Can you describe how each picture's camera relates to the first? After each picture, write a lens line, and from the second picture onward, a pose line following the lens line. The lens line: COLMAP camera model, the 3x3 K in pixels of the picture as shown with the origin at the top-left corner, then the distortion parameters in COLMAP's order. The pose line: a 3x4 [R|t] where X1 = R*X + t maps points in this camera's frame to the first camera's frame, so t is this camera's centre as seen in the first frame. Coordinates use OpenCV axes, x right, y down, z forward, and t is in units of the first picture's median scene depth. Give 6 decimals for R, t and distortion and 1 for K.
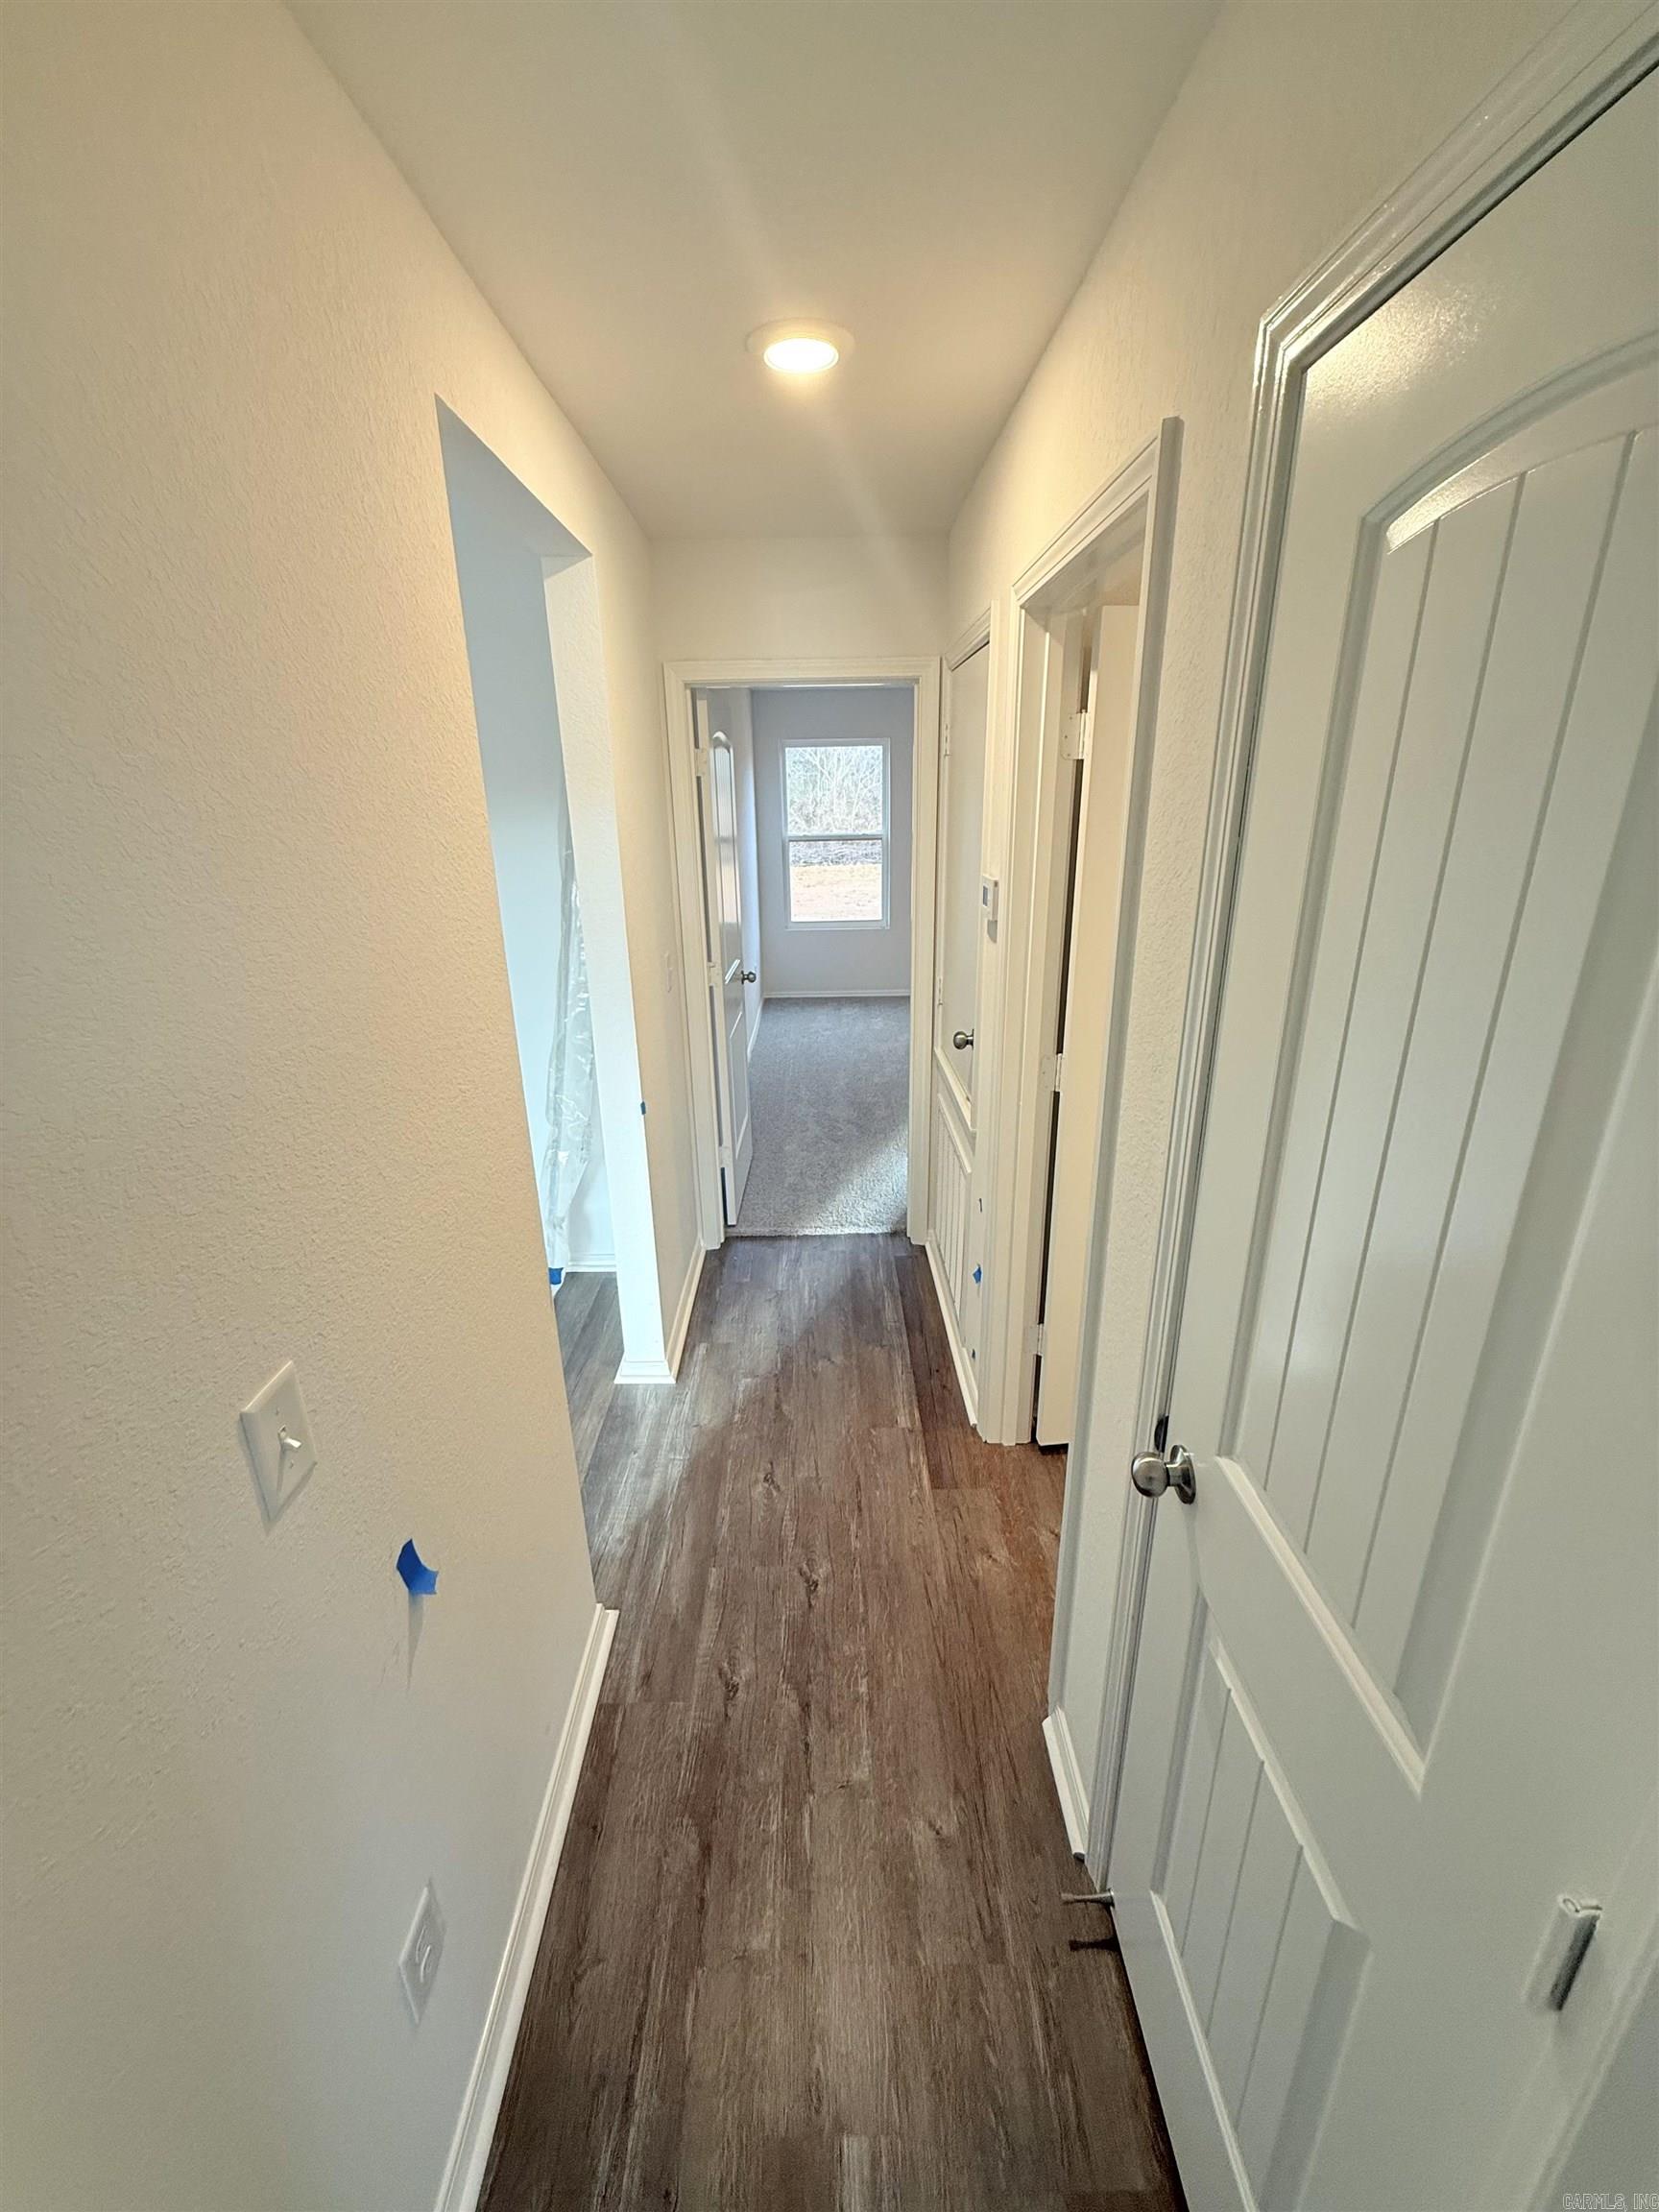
lens RADIAL K [[881.0, 0, 829.5], [0, 881.0, 1106.0], [0, 0, 1]] dist [-0.000987, -0.000012]
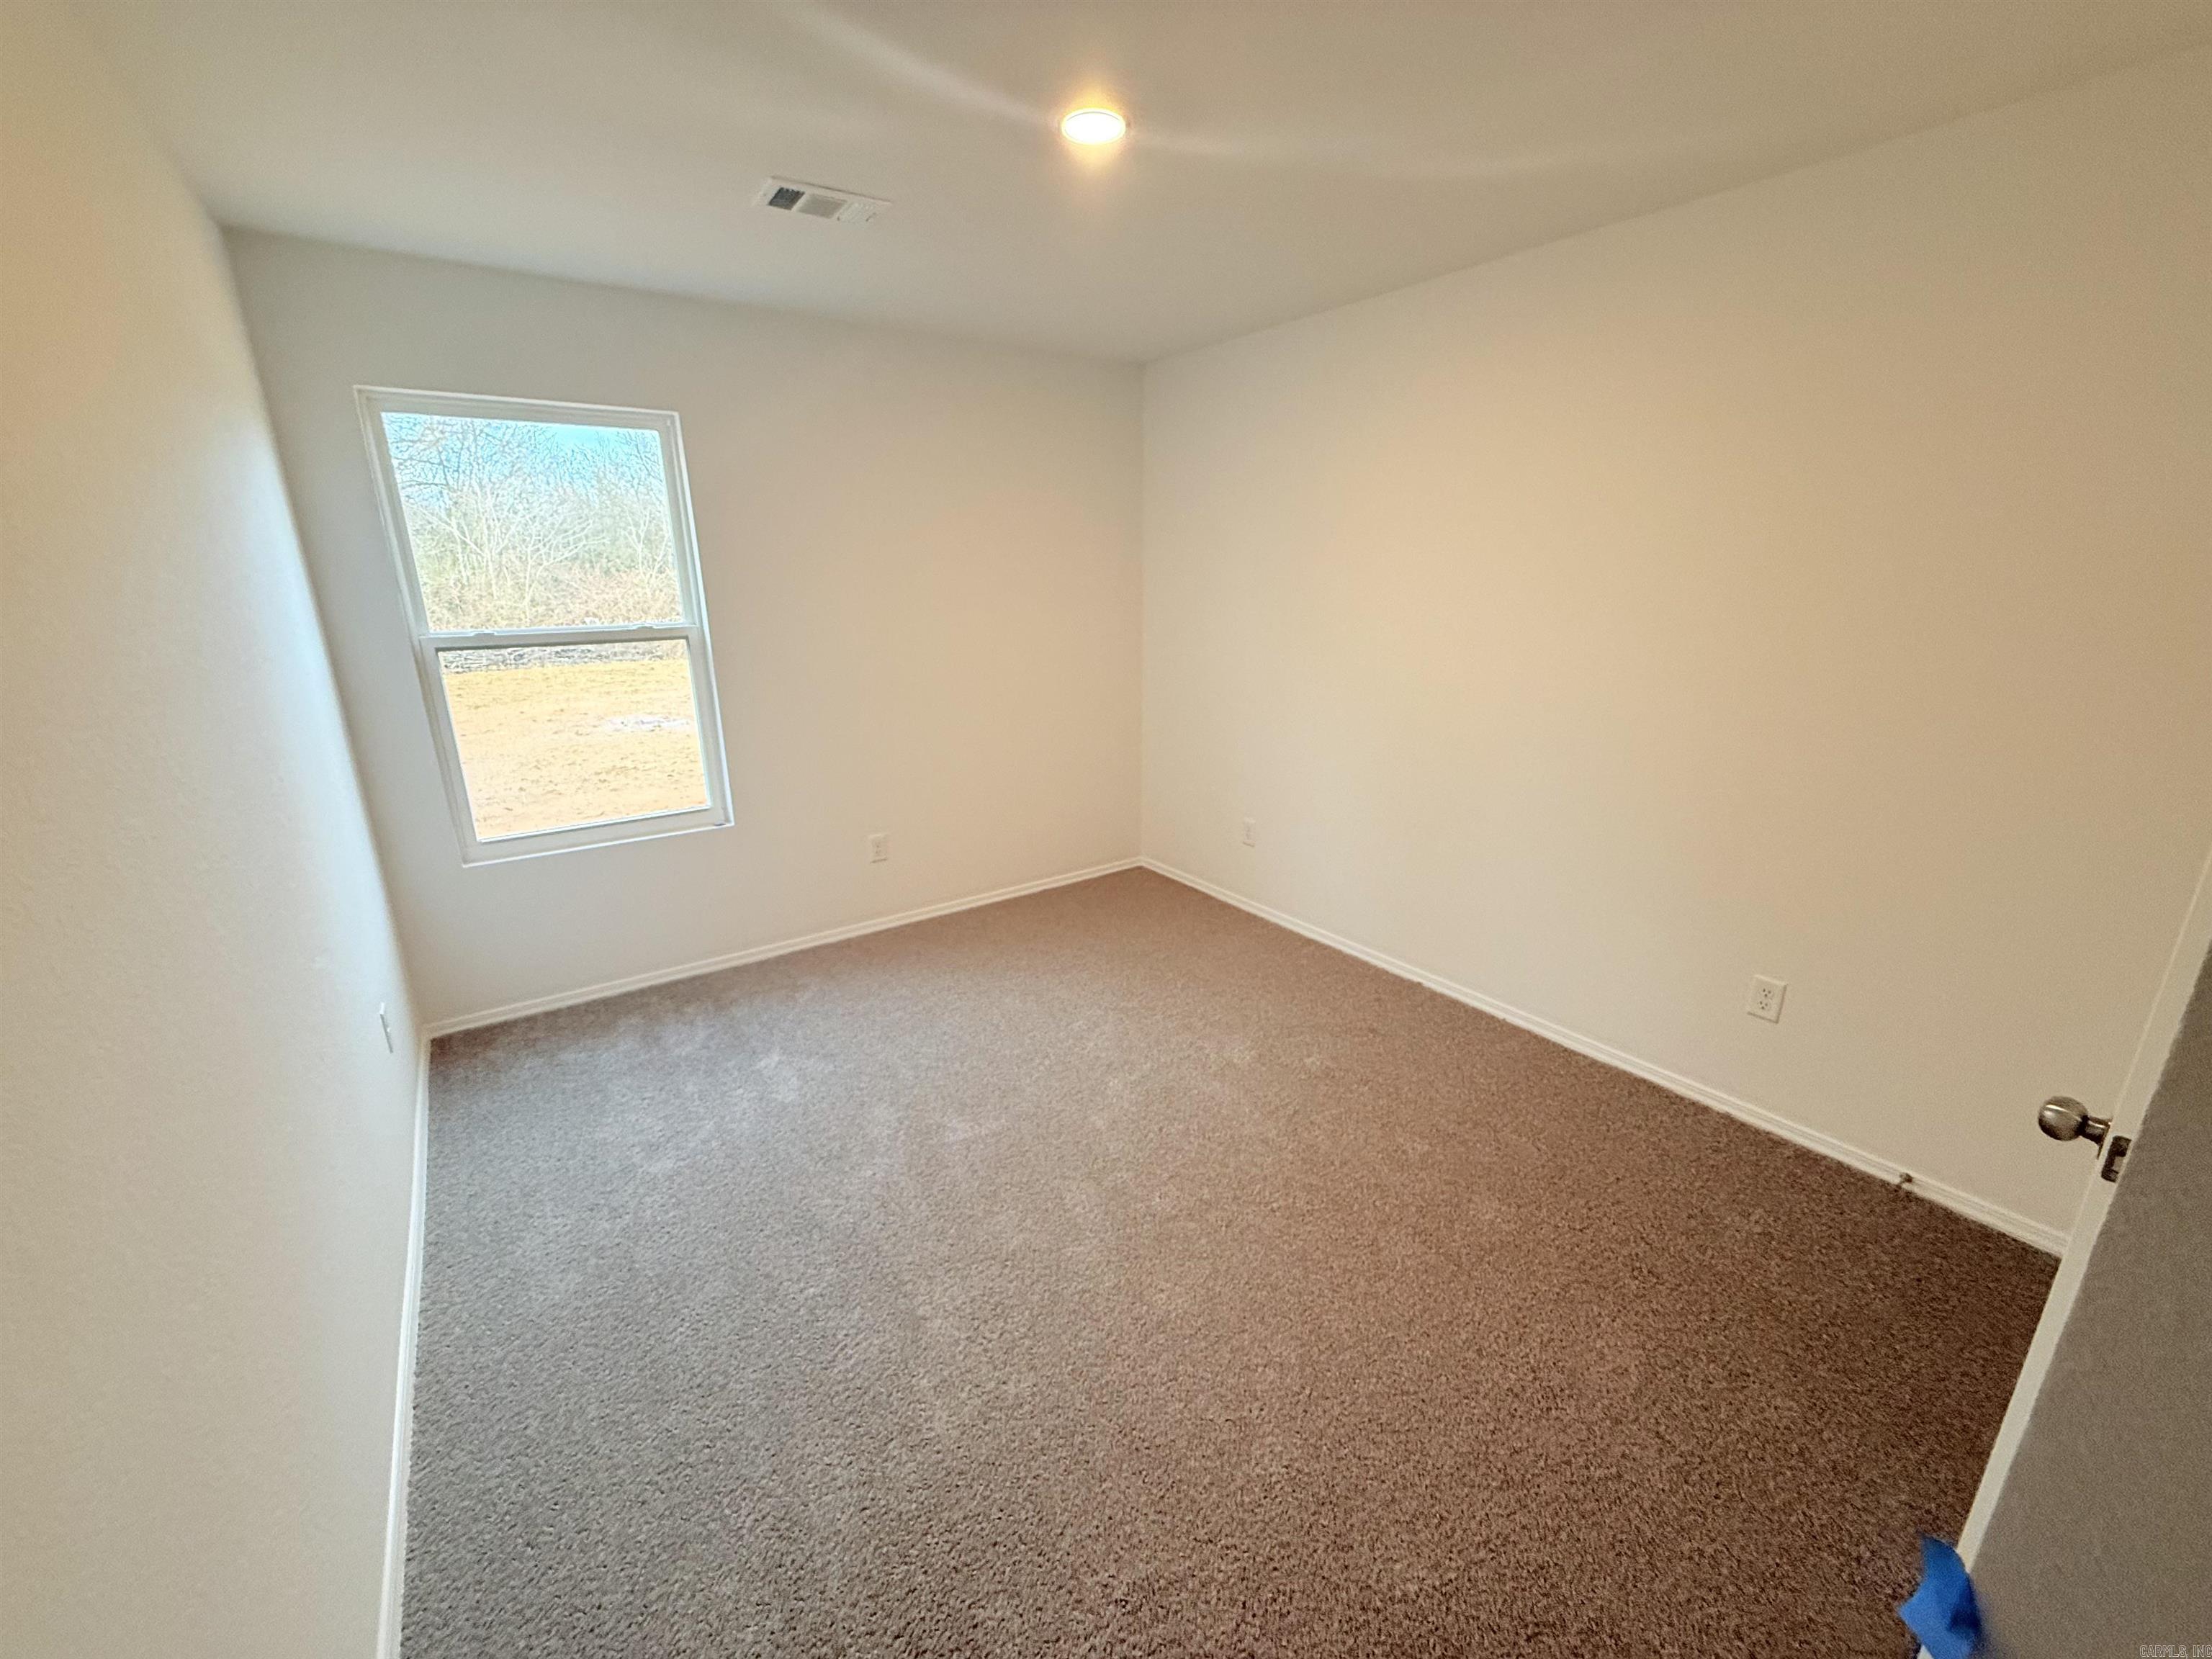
lens RADIAL K [[881.0, 0, 1096.8], [0, 881.0, 825.6], [0, 0, 1]] dist [-0.000987, -0.000012]
pose [[0.825387, -0.149828, 0.544324, -0.027778], [0.187176, 0.982234, -0.013459, -0.160263], [-0.532637, 0.112993, 0.838767, 0.511608]]
